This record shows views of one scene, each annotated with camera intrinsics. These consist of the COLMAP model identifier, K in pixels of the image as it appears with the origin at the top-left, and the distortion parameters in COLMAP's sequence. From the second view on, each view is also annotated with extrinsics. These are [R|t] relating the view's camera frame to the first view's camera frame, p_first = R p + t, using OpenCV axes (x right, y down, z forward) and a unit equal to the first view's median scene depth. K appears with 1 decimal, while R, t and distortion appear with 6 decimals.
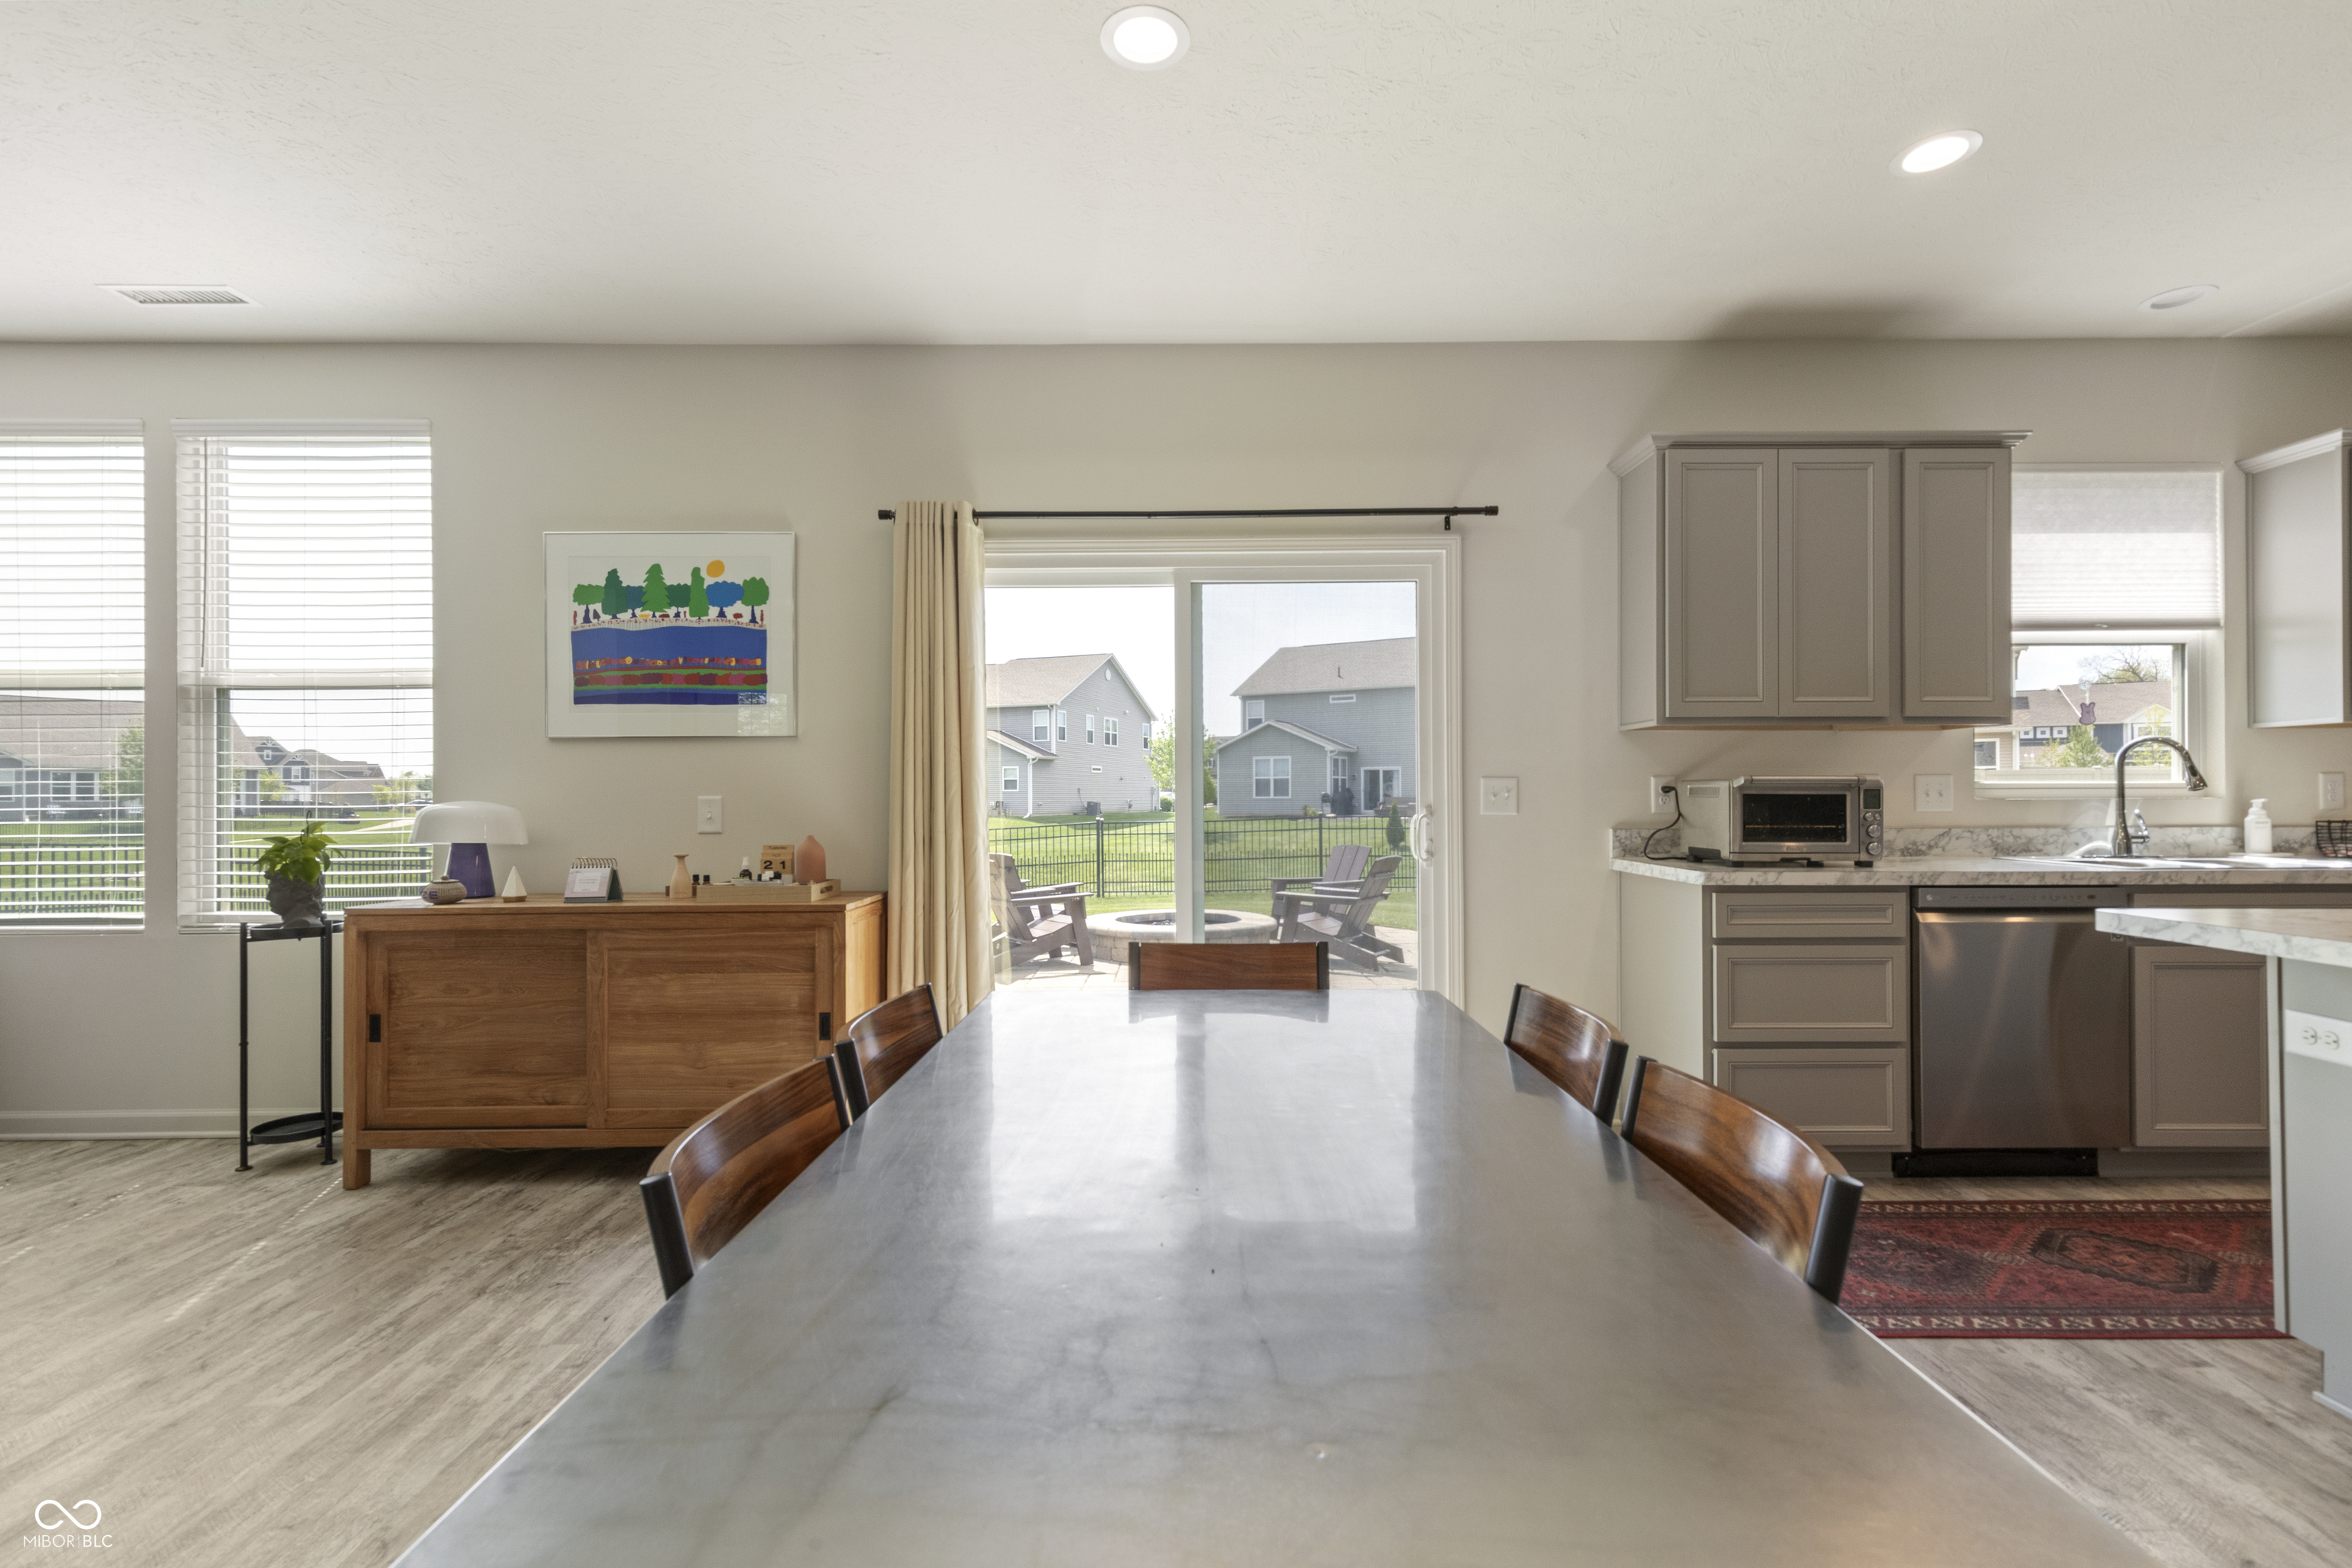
lens RADIAL K [[1070.3, 0, 1198.9], [0, 1070.3, 788.5], [0, 0, 1]] dist [0.015818, -0.003024]
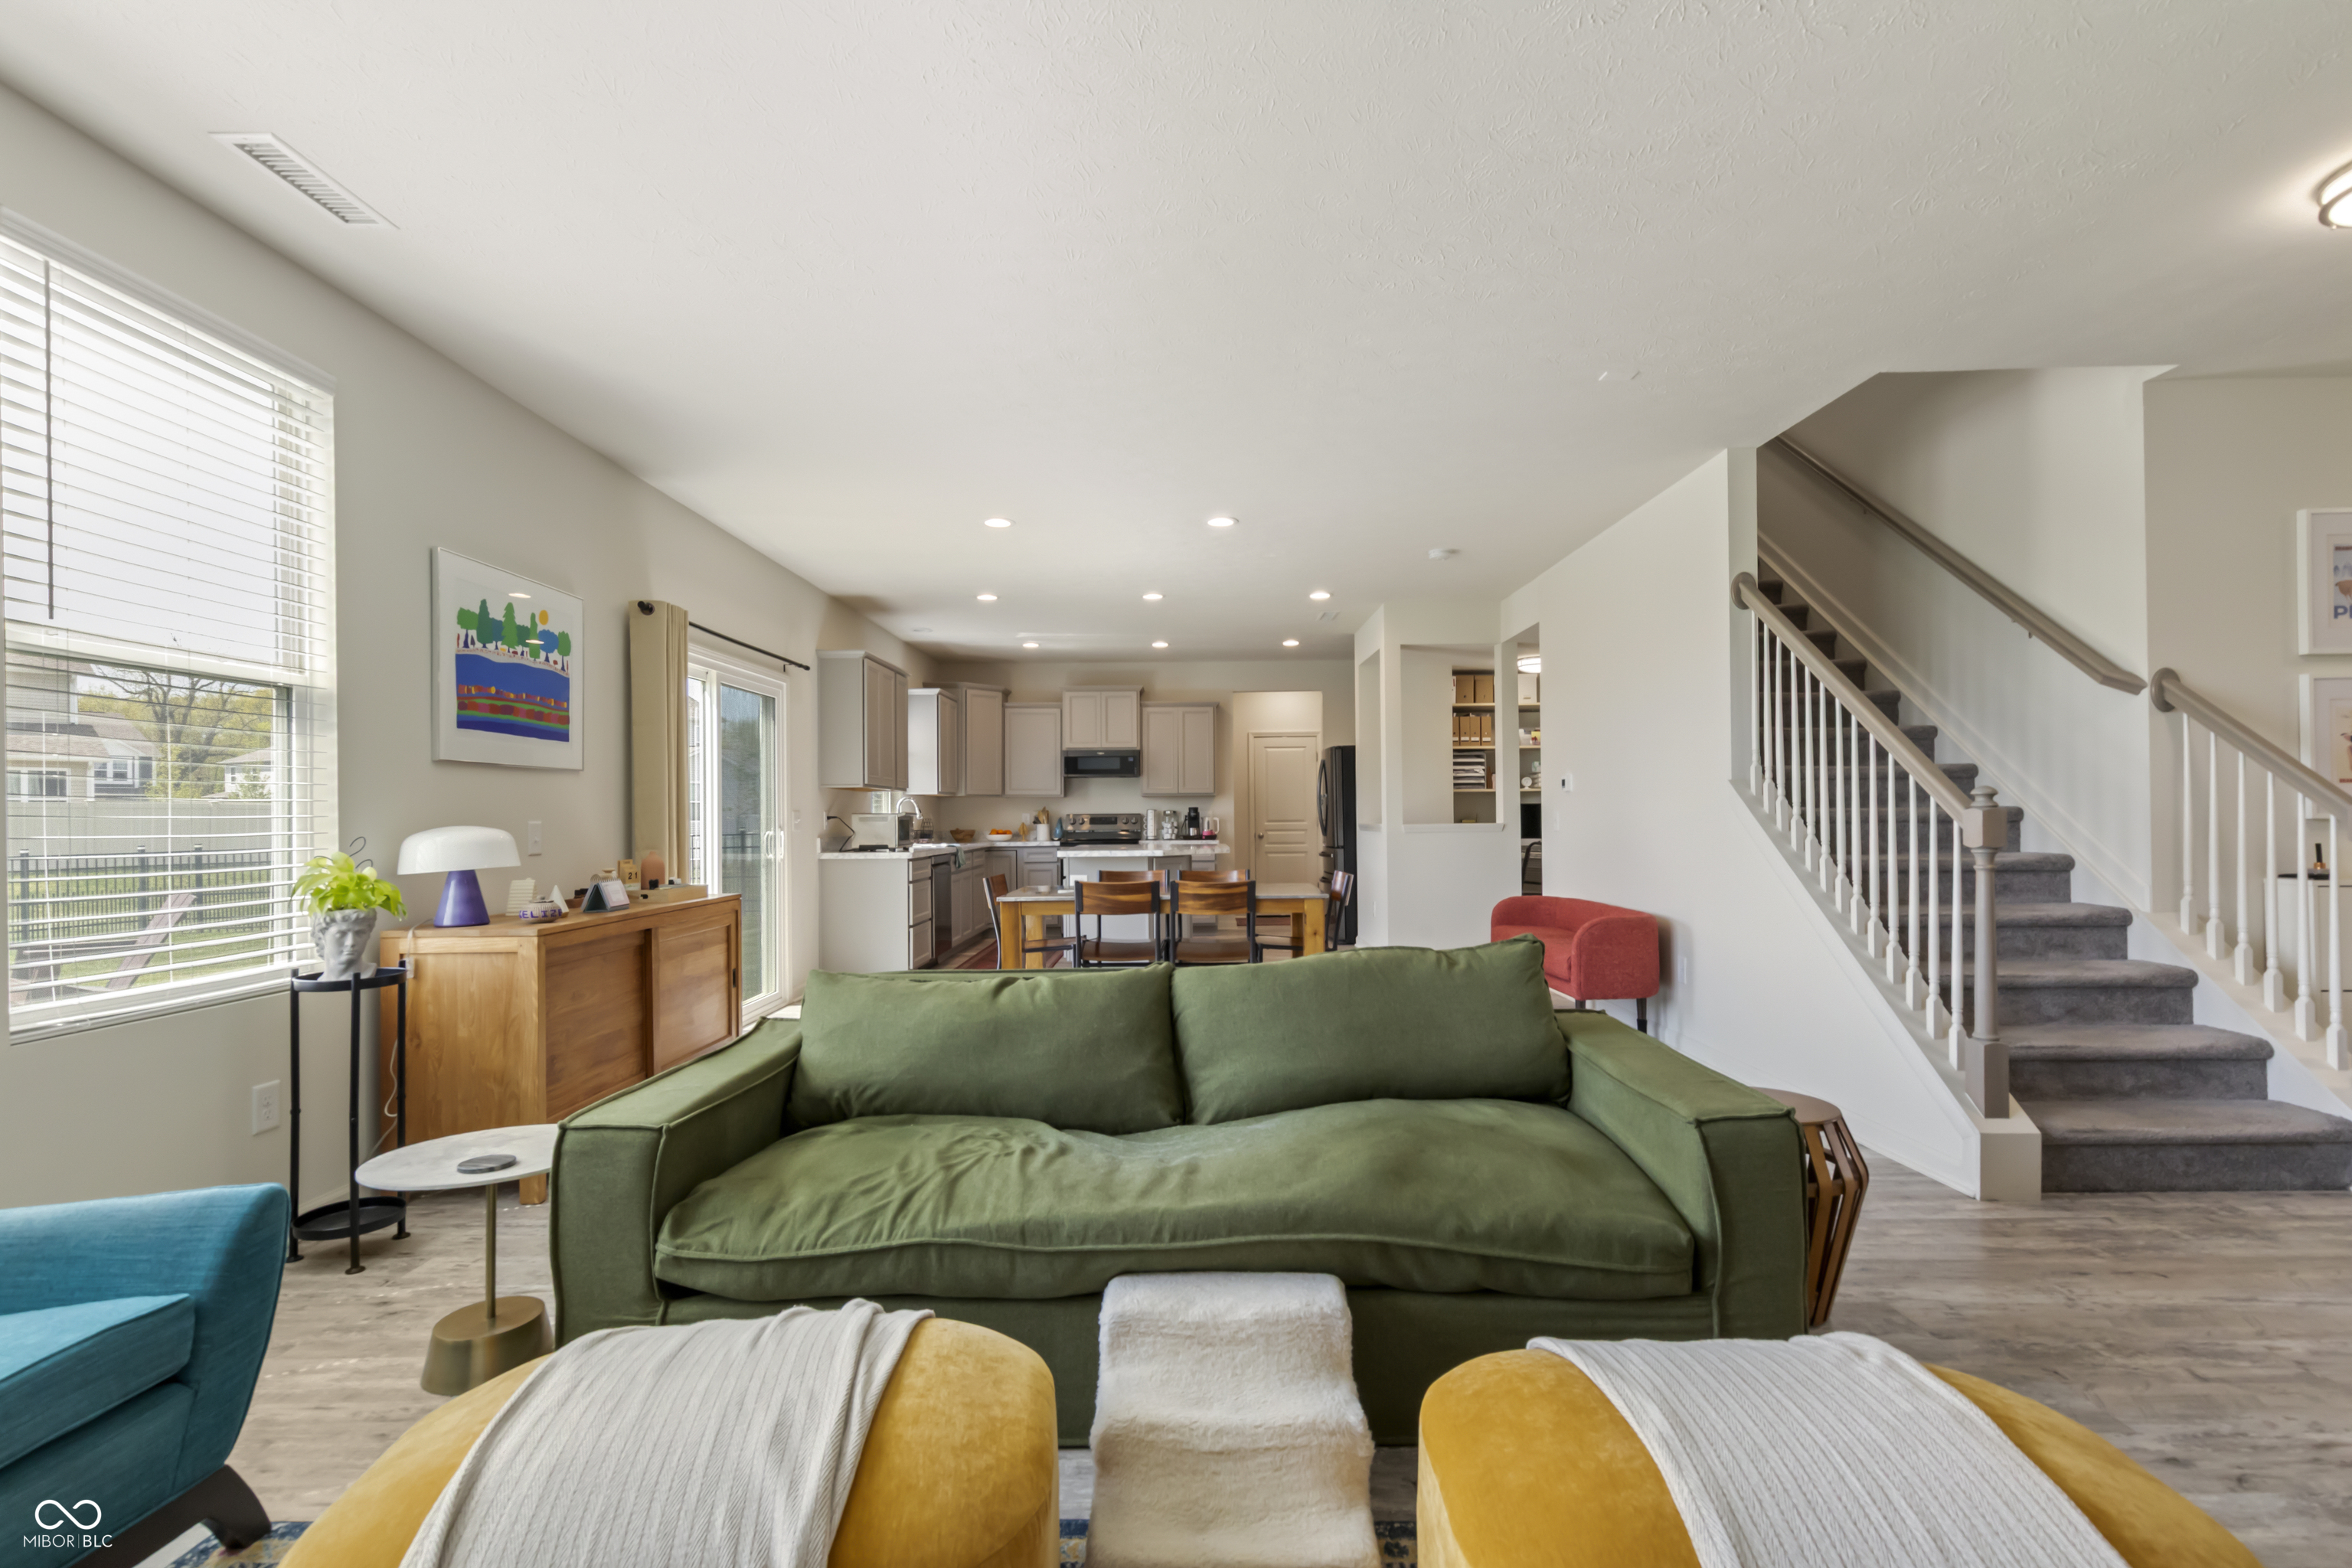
lens RADIAL K [[1070.3, 0, 1180.0], [0, 1070.3, 807.2], [0, 0, 1]] dist [0.015818, -0.003024]
pose [[0.006810, 0.012275, 0.999901, -1.570932], [0.001567, 0.999923, -0.012286, 0.007566], [-0.999976, 0.001651, 0.006790, 0.333006]]
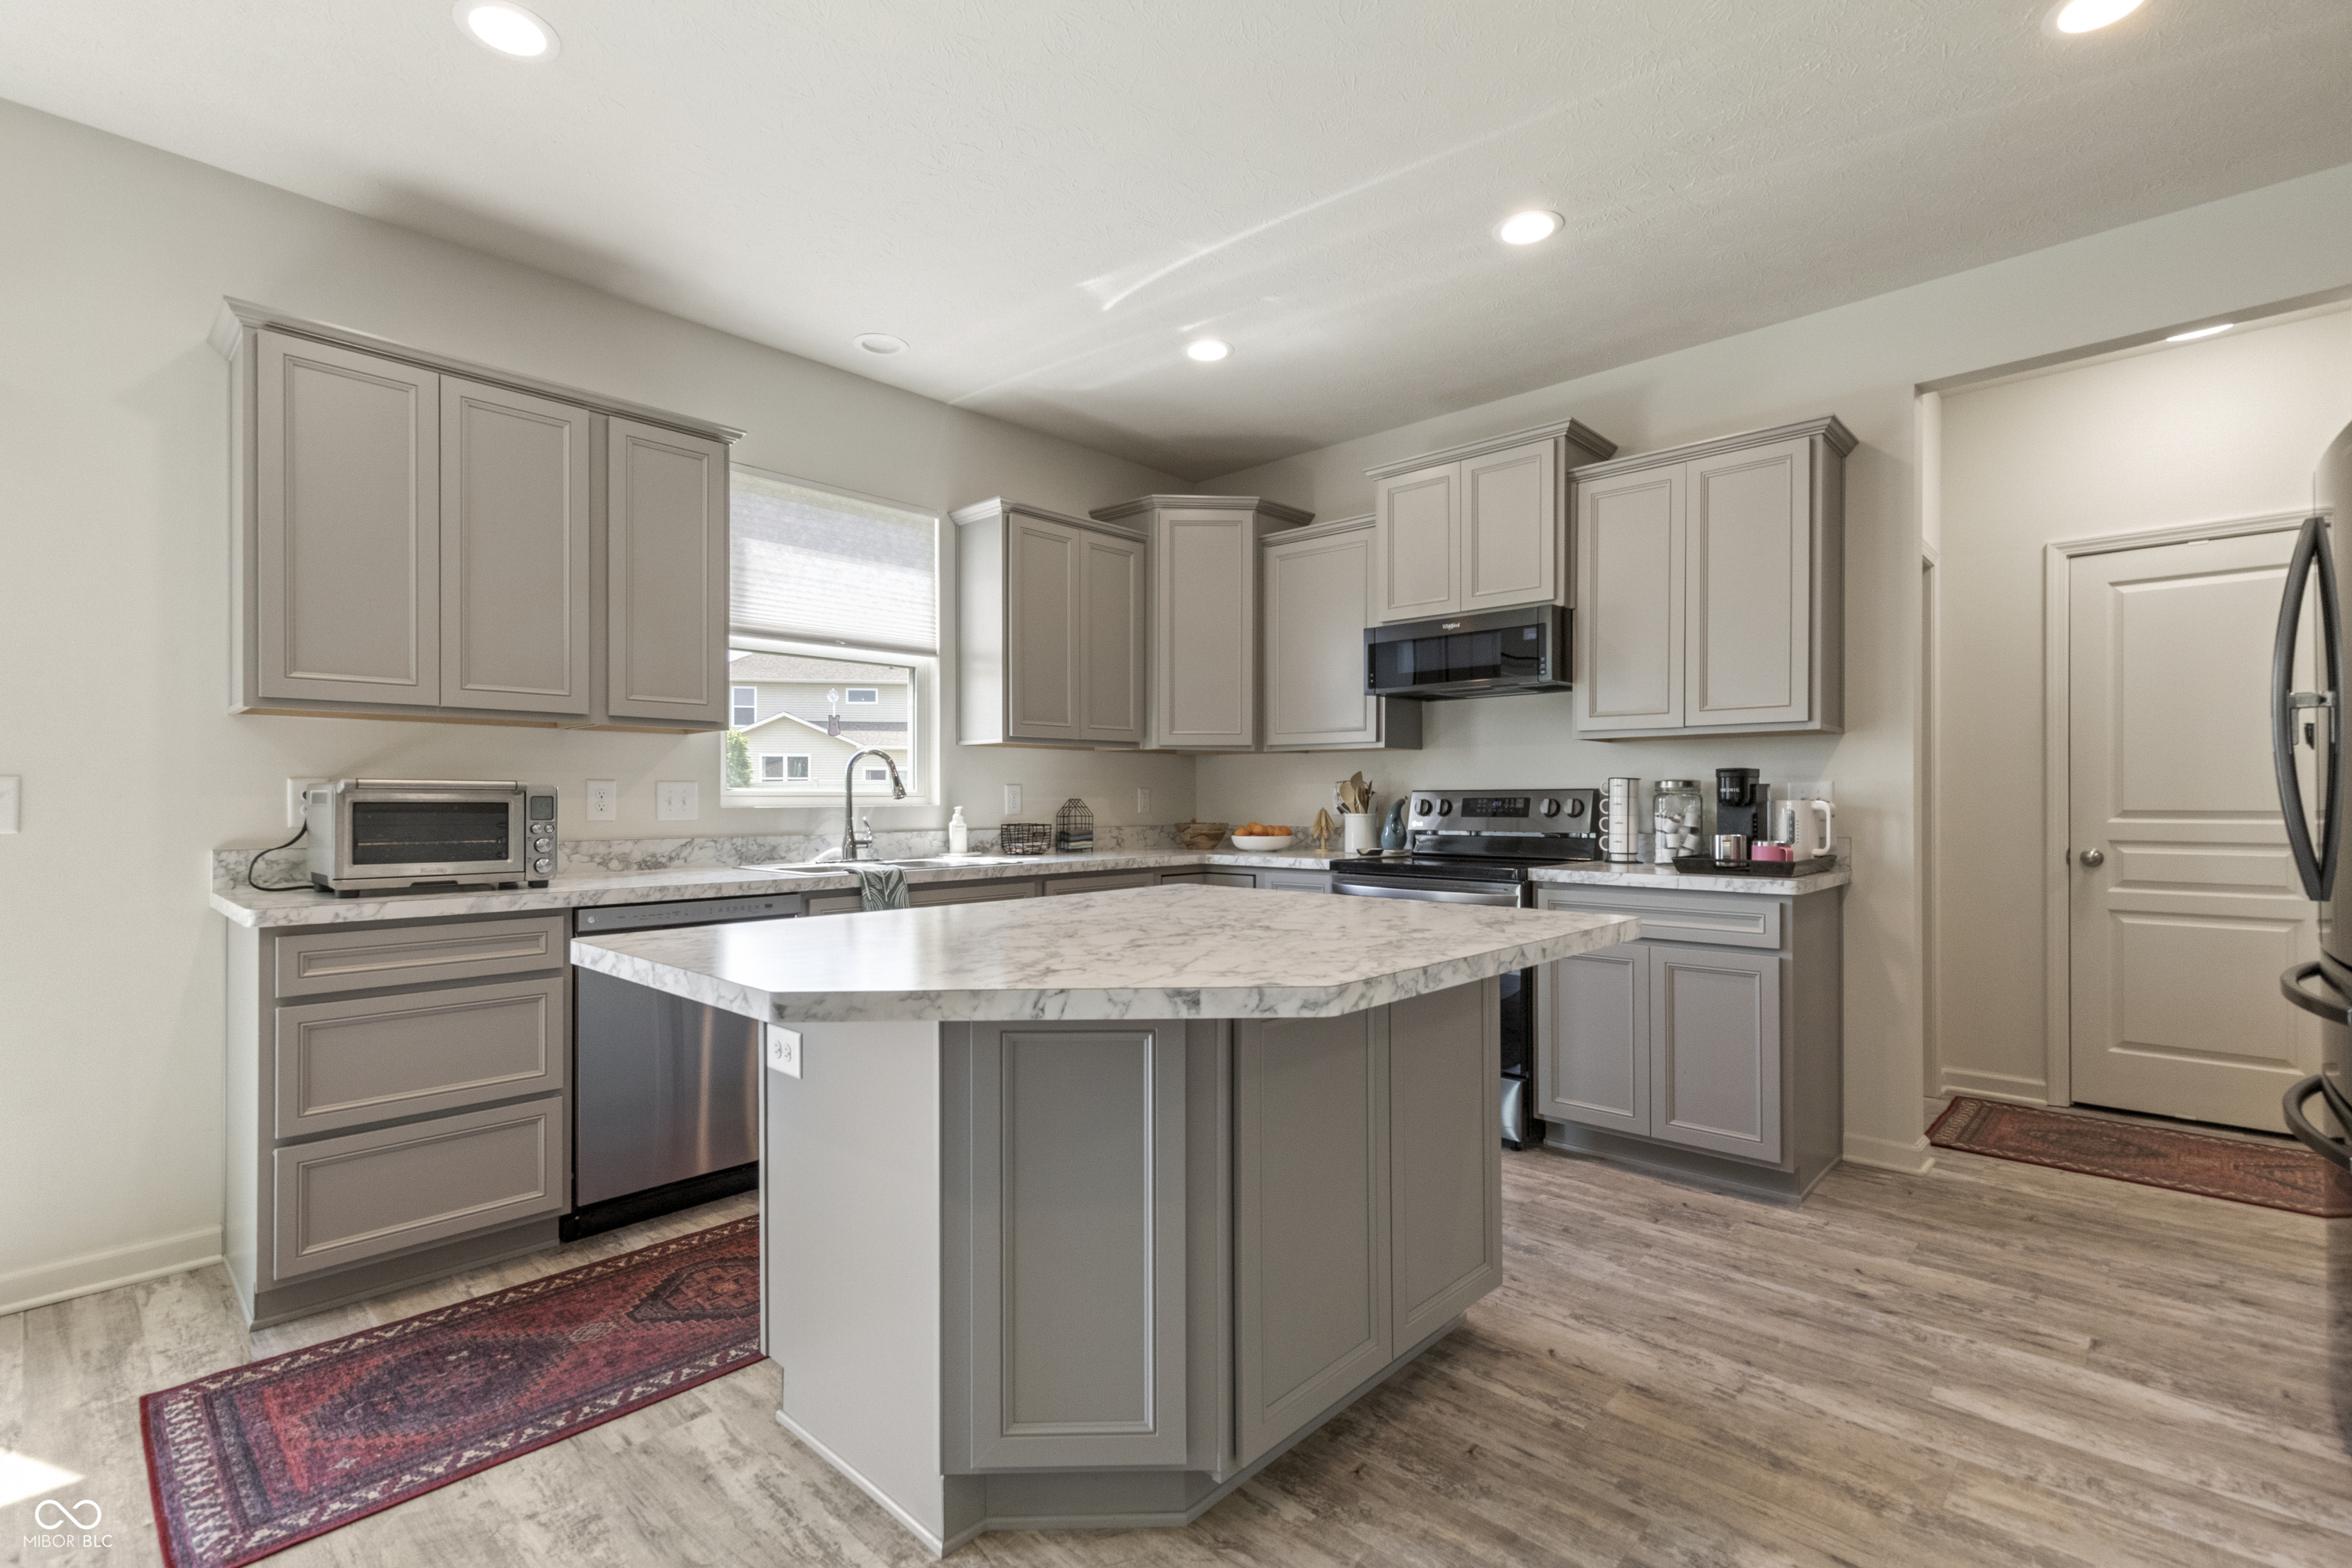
lens RADIAL K [[1070.3, 0, 1188.7], [0, 1070.3, 796.2], [0, 0, 1]] dist [0.015818, -0.003024]
pose [[0.686578, 0.004800, 0.727040, 0.310437], [-0.004895, 0.999986, -0.001980, -0.000277], [-0.727039, -0.002200, 0.686592, 0.034051]]
